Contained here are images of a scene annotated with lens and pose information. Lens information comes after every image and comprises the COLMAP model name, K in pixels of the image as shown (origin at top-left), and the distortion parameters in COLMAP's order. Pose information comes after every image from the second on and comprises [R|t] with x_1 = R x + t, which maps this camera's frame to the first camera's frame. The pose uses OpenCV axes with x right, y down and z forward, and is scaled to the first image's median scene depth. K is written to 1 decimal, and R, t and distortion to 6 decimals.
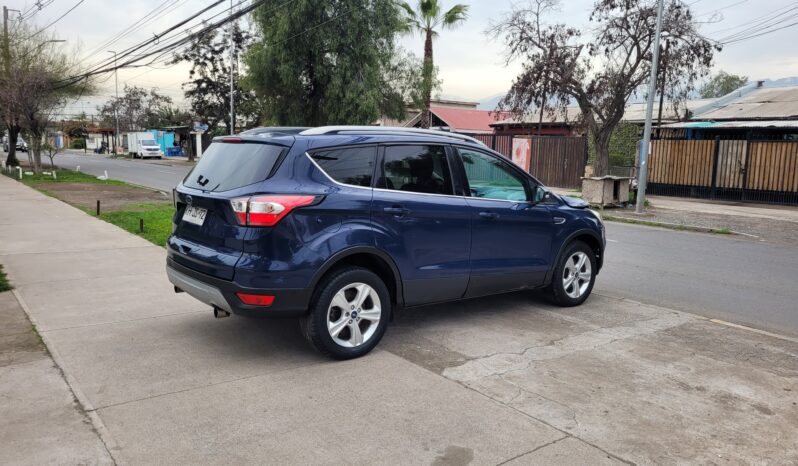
lens RADIAL K [[598.5, 0, 410.6], [0, 598.5, 228.1], [0, 0, 1]] dist [0.043632, -0.019917]
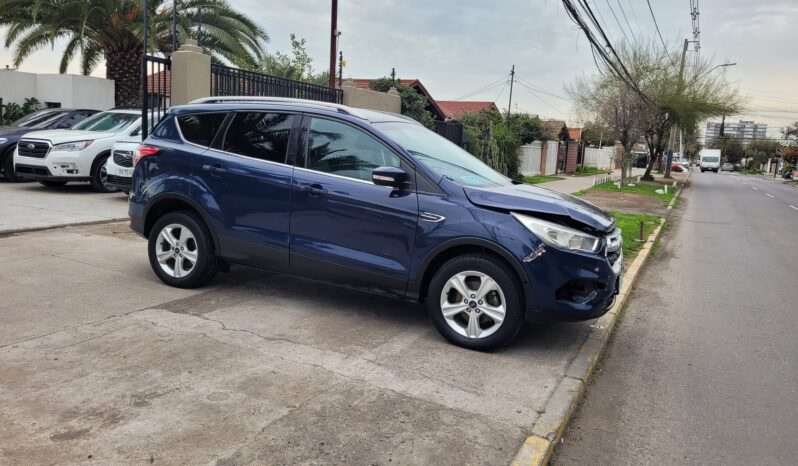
lens RADIAL K [[598.5, 0, 398.0], [0, 598.5, 232.0], [0, 0, 1]] dist [0.043632, -0.019917]
pose [[0.430787, 0.133755, -0.892486, 1.182838], [-0.169333, 0.983370, 0.065642, -0.047001], [0.886425, 0.122849, 0.446273, 0.861043]]
